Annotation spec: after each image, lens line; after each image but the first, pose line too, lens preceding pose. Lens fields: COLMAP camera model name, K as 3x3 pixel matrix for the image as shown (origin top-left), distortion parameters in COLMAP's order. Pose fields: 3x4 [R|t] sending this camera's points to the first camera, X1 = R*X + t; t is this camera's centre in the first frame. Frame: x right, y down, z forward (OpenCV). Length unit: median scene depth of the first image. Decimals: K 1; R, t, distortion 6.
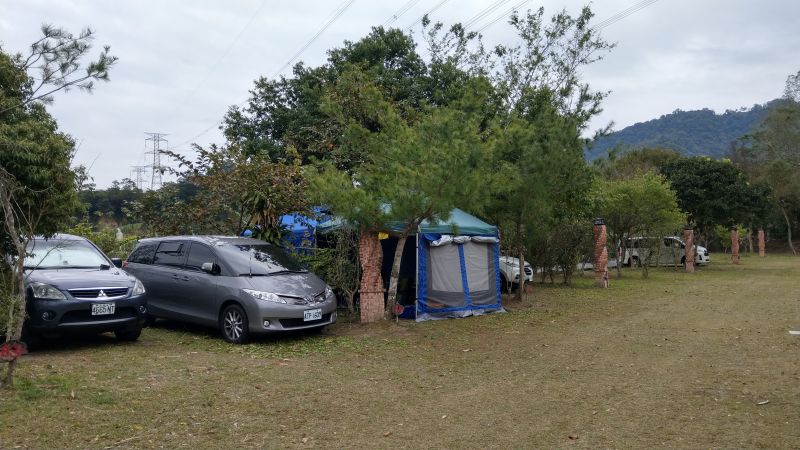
lens RADIAL K [[625.2, 0, 378.2], [0, 625.2, 228.8], [0, 0, 1]] dist [0.041333, -0.070703]
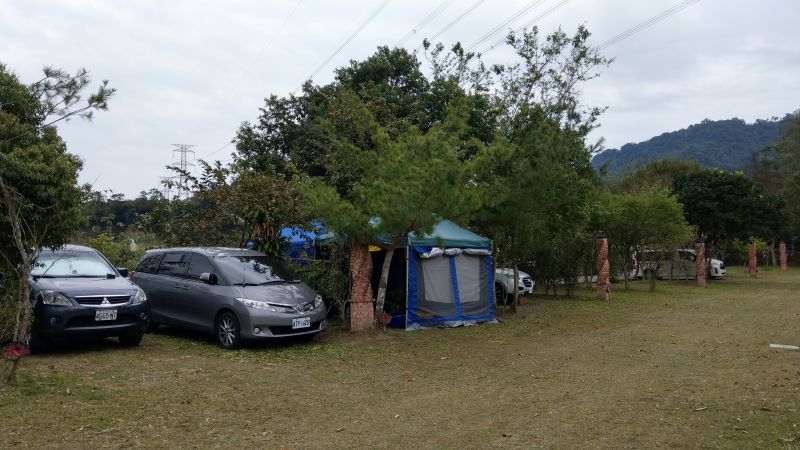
lens RADIAL K [[625.2, 0, 370.9], [0, 625.2, 215.4], [0, 0, 1]] dist [0.041333, -0.070703]
pose [[0.998844, 0.002729, -0.048000, 0.036867], [-0.004548, 0.999274, -0.037829, -0.002705], [0.047862, 0.038003, 0.998131, -0.034915]]
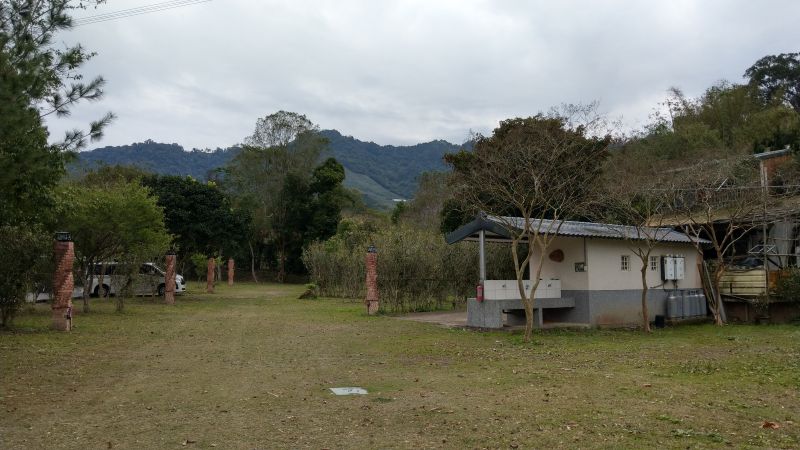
lens RADIAL K [[625.2, 0, 413.6], [0, 625.2, 229.2], [0, 0, 1]] dist [0.041333, -0.070703]
pose [[0.657384, 0.071936, 0.750114, 0.094316], [-0.040327, 0.997365, -0.060306, 0.008587], [-0.752476, 0.009394, 0.658553, 0.285219]]
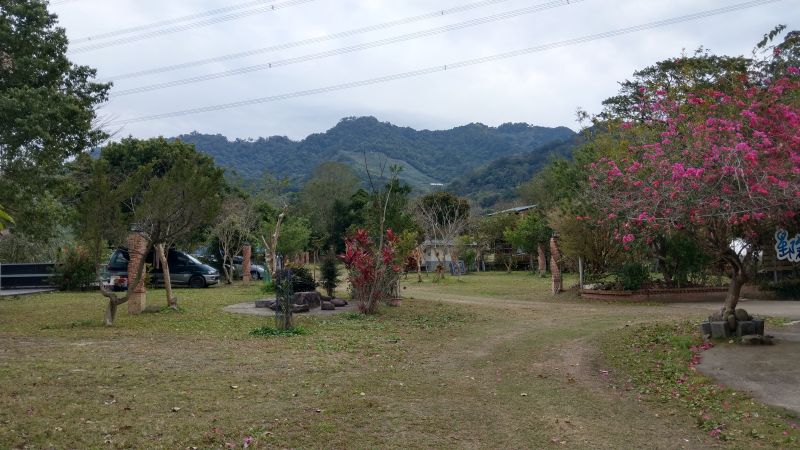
lens RADIAL K [[625.2, 0, 417.9], [0, 625.2, 241.3], [0, 0, 1]] dist [0.041333, -0.070703]
pose [[0.700523, 0.022171, 0.713285, -1.389735], [-0.020821, 0.999727, -0.010626, -0.035265], [-0.713326, -0.007408, 0.700794, -1.538960]]
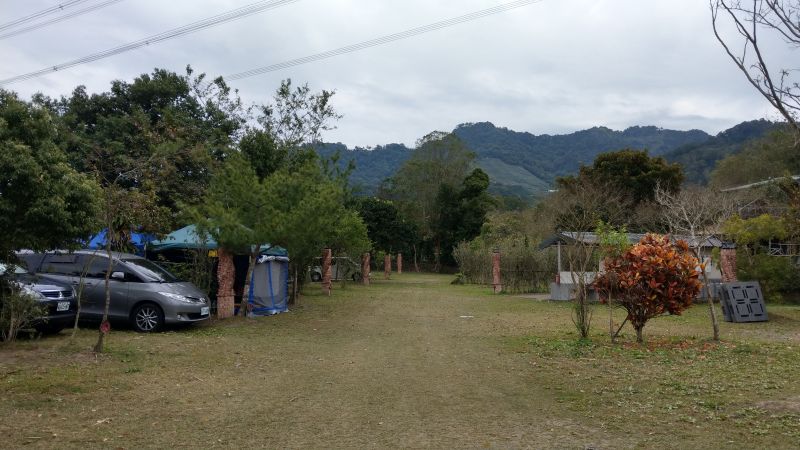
lens RADIAL K [[625.2, 0, 404.7], [0, 625.2, 241.0], [0, 0, 1]] dist [0.041333, -0.070703]
pose [[0.828937, 0.045356, 0.557500, -0.307315], [-0.042975, 0.998925, -0.017370, -0.007969], [-0.557689, -0.009560, 0.829995, -0.246100]]
